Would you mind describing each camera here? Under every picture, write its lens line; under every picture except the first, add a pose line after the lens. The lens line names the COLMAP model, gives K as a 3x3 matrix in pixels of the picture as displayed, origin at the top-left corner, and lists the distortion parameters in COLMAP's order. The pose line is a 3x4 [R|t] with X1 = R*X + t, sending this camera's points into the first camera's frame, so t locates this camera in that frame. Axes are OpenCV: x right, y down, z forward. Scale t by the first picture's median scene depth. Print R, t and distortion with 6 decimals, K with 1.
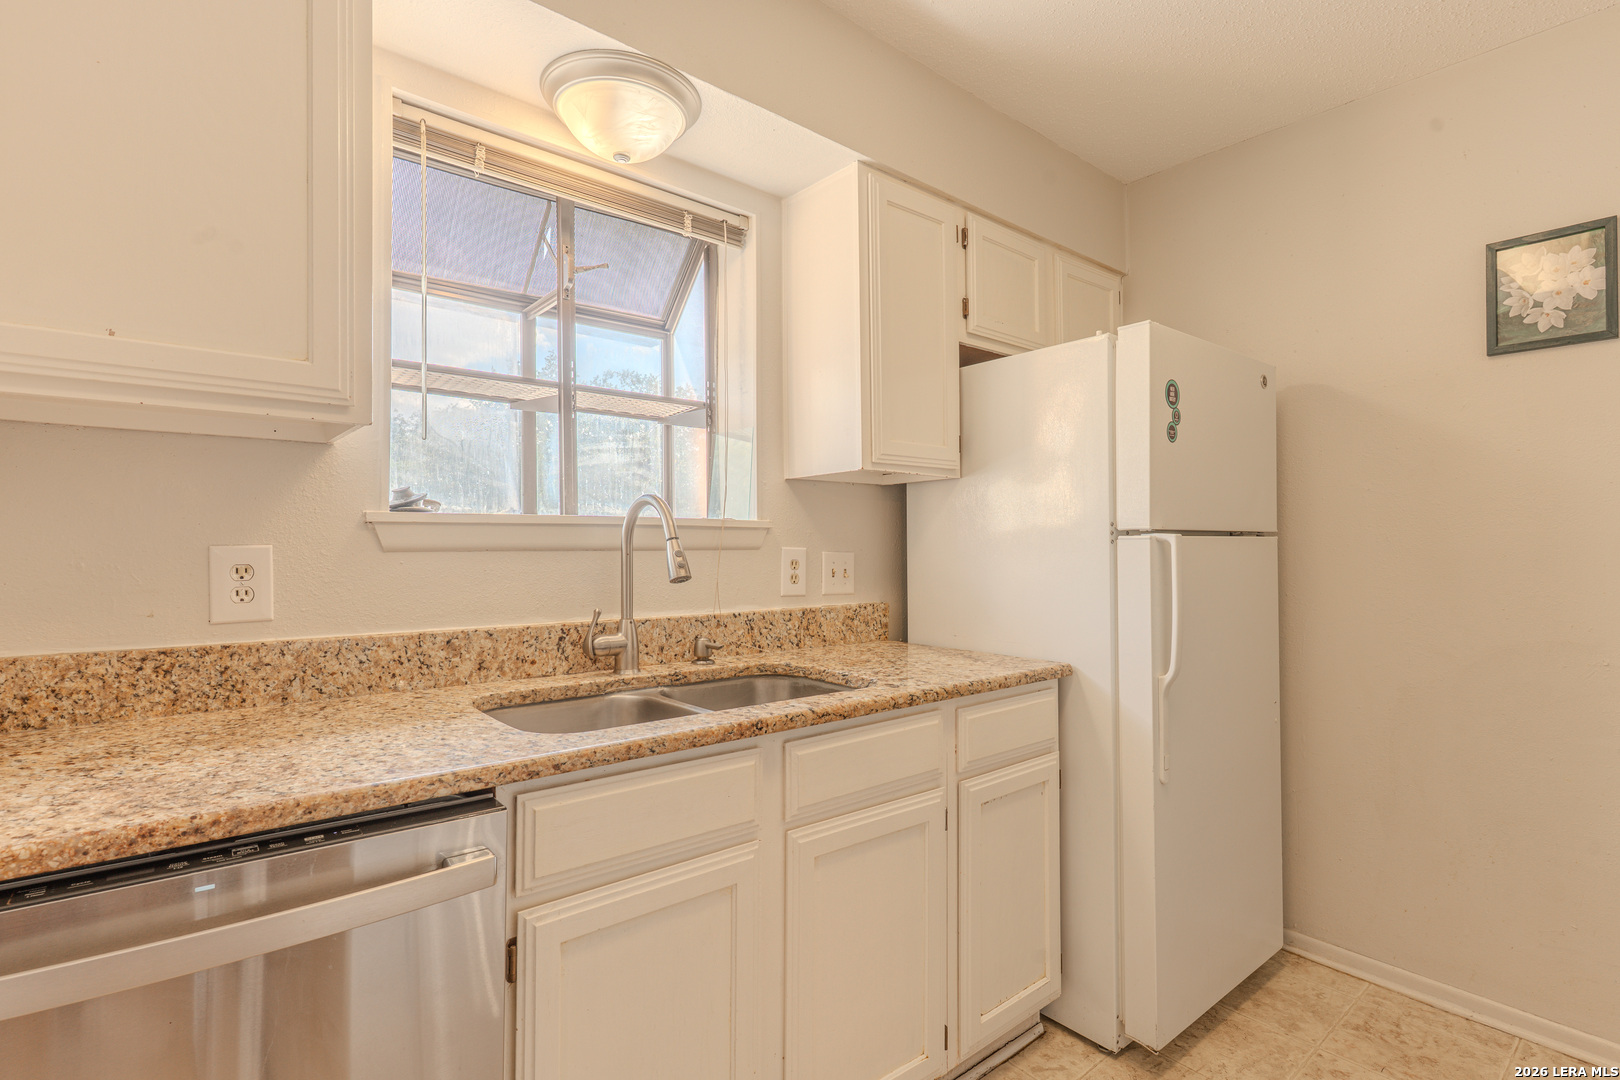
lens RADIAL K [[774.5, 0, 808.6], [0, 774.5, 540.2], [0, 0, 1]] dist [0.003310, -0.000480]
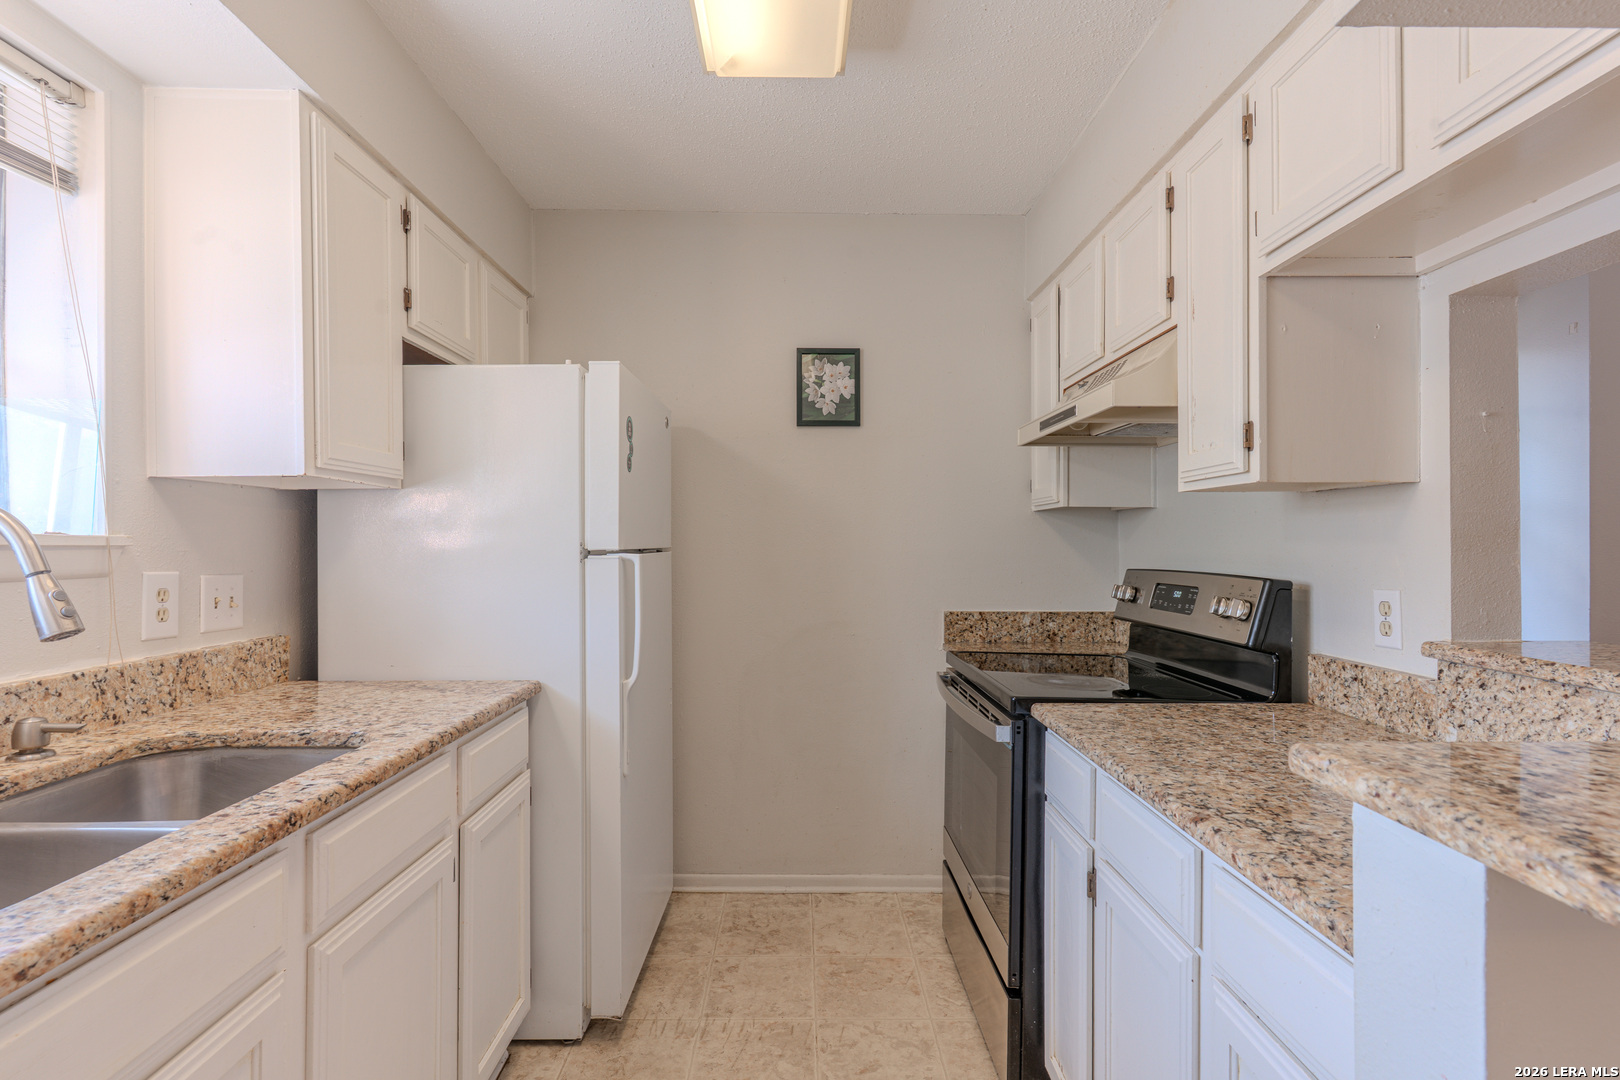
lens RADIAL K [[774.5, 0, 808.6], [0, 774.5, 540.2], [0, 0, 1]] dist [0.003310, -0.000480]
pose [[0.632496, 0.003706, 0.774555, -0.236704], [-0.006472, 0.999979, 0.000501, -0.029129], [-0.774537, -0.005329, 0.632506, 0.084425]]
